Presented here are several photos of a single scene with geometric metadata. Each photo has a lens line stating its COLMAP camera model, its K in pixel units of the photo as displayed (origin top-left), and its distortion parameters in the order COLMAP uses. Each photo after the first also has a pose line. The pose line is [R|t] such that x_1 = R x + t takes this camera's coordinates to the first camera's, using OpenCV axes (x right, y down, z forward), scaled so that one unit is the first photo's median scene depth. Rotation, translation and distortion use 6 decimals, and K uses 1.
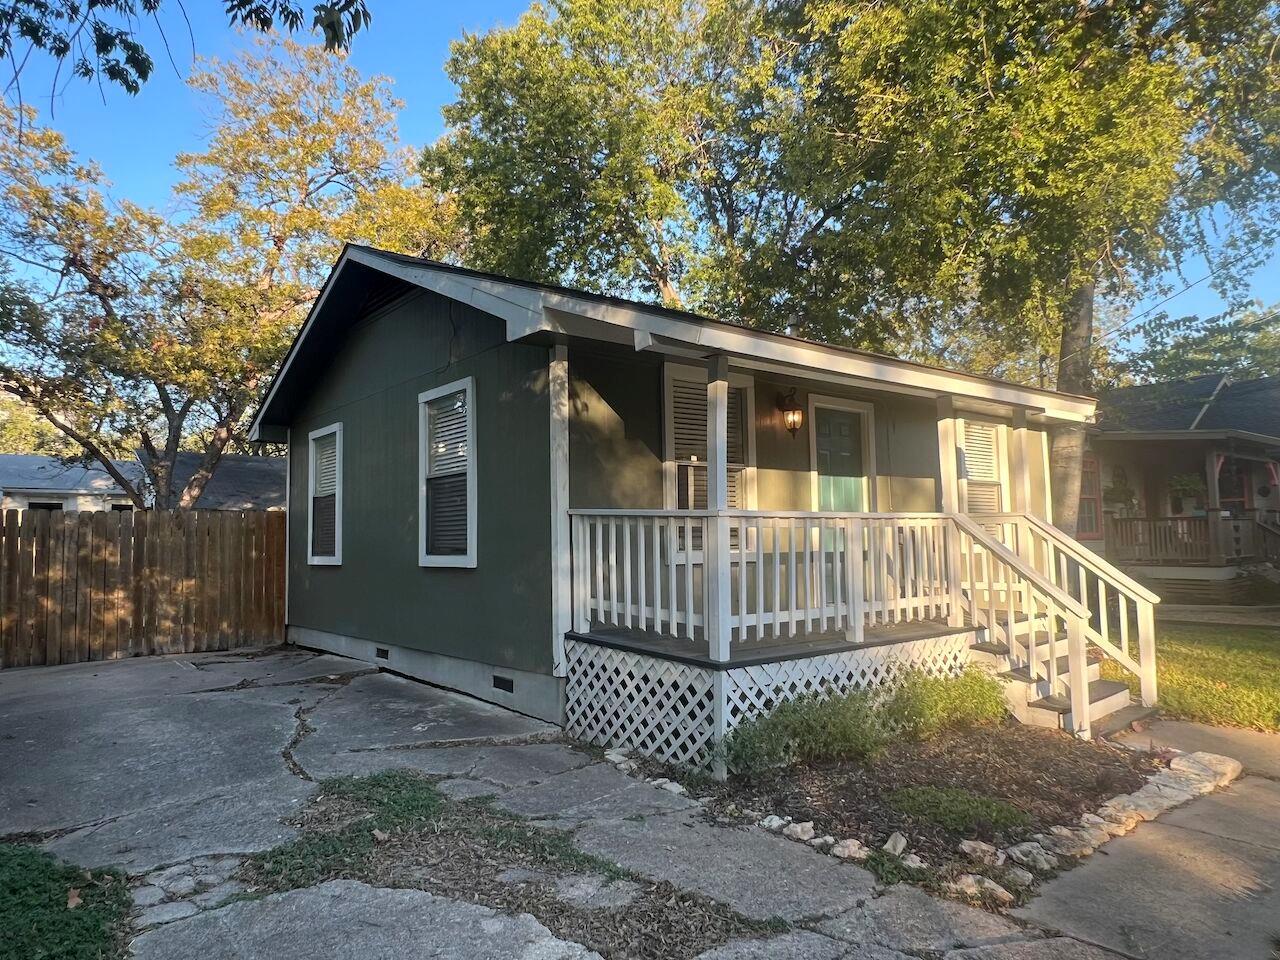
lens RADIAL K [[817.8, 0, 652.2], [0, 817.8, 476.2], [0, 0, 1]] dist [0.013825, -0.020596]
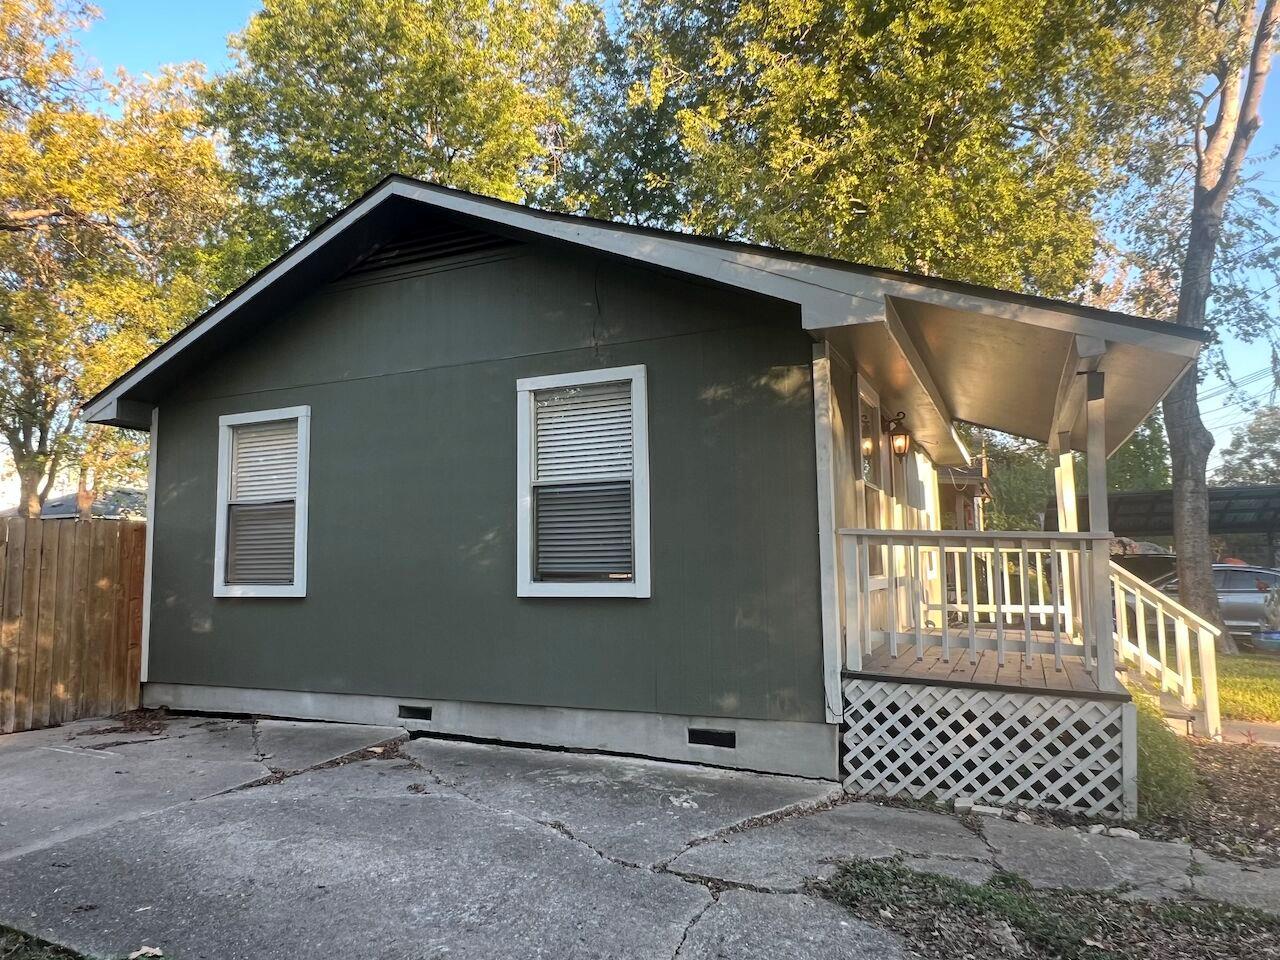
lens RADIAL K [[817.8, 0, 632.9], [0, 817.8, 480.8], [0, 0, 1]] dist [0.013825, -0.020596]
pose [[0.899327, 0.050153, 0.434390, -0.664839], [-0.037802, 0.998599, -0.037032, 0.029023], [-0.435639, 0.016883, 0.899963, 0.302749]]
